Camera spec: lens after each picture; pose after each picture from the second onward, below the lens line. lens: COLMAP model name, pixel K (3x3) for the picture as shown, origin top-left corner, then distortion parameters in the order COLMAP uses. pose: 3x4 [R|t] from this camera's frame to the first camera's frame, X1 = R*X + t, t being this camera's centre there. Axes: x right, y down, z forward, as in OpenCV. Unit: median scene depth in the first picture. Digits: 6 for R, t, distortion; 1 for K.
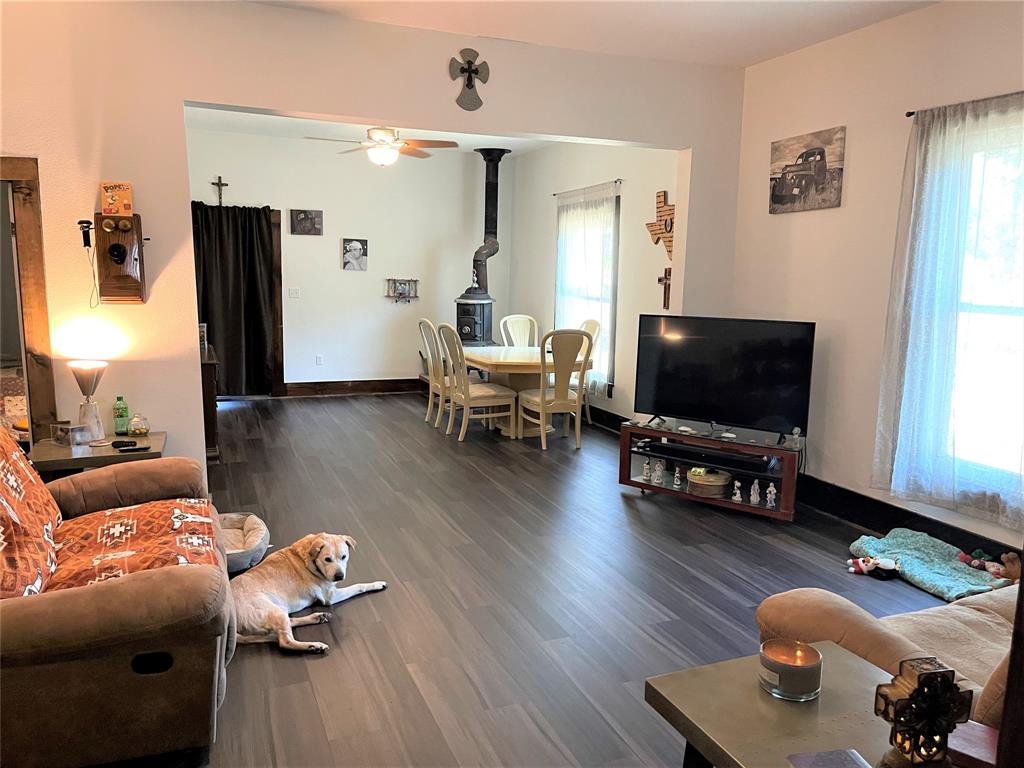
lens RADIAL K [[764.0, 0, 512.0], [0, 764.0, 384.0], [0, 0, 1]] dist [0.074174, -0.112543]
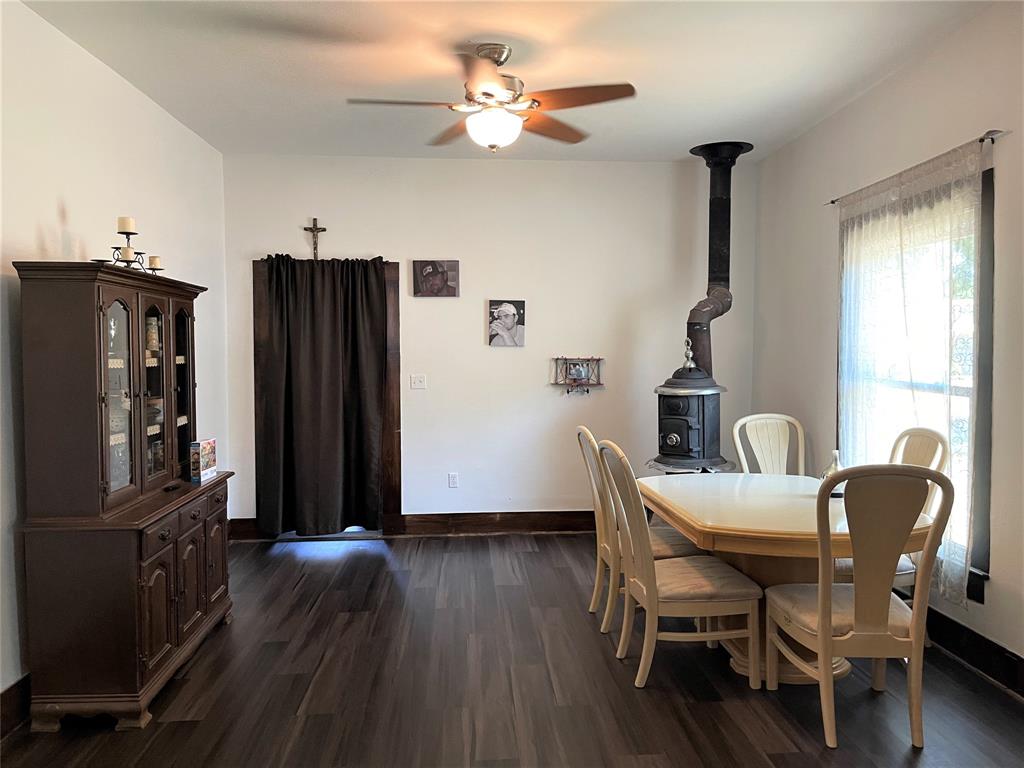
lens RADIAL K [[764.0, 0, 512.0], [0, 764.0, 384.0], [0, 0, 1]] dist [0.074174, -0.112543]
pose [[0.948936, -0.010058, -0.315307, 0.011090], [-0.023611, 0.994424, -0.102779, -0.061814], [0.314583, 0.104975, 0.943408, 0.492016]]
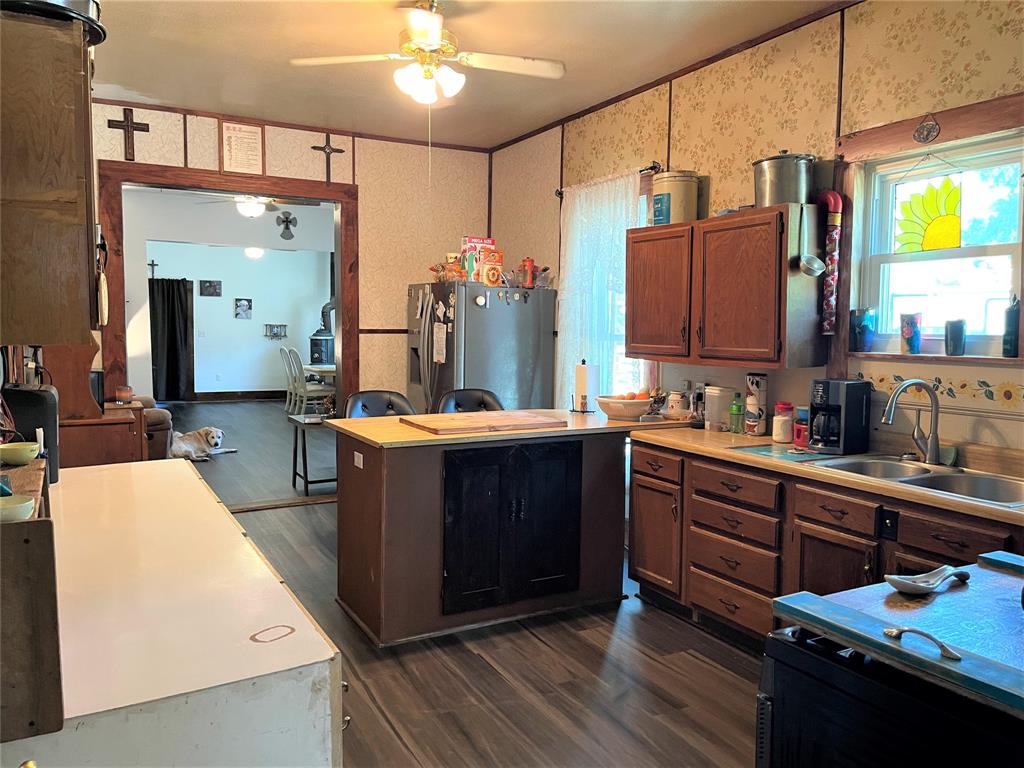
lens RADIAL K [[764.0, 0, 512.0], [0, 764.0, 384.0], [0, 0, 1]] dist [0.074174, -0.112543]
pose [[0.994992, -0.013499, 0.099038, 0.227051], [0.020446, 0.997375, -0.069468, 0.128970], [-0.097840, 0.071145, 0.992656, -0.738561]]
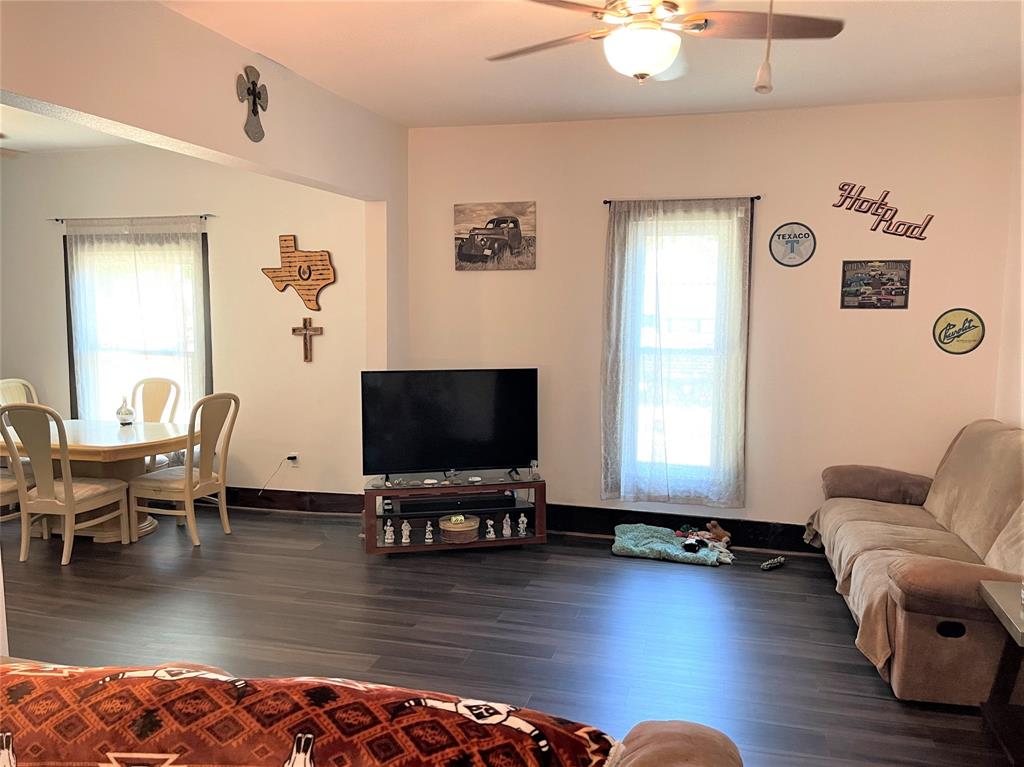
lens RADIAL K [[805.2, 0, 509.7], [0, 805.2, 387.8], [0, 0, 1]] dist [0.095363, -0.140088]
pose [[0.618049, -0.099586, 0.779807, -0.386327], [0.121174, 0.992157, 0.030667, -0.061661], [-0.776745, 0.075539, 0.625269, 0.183229]]
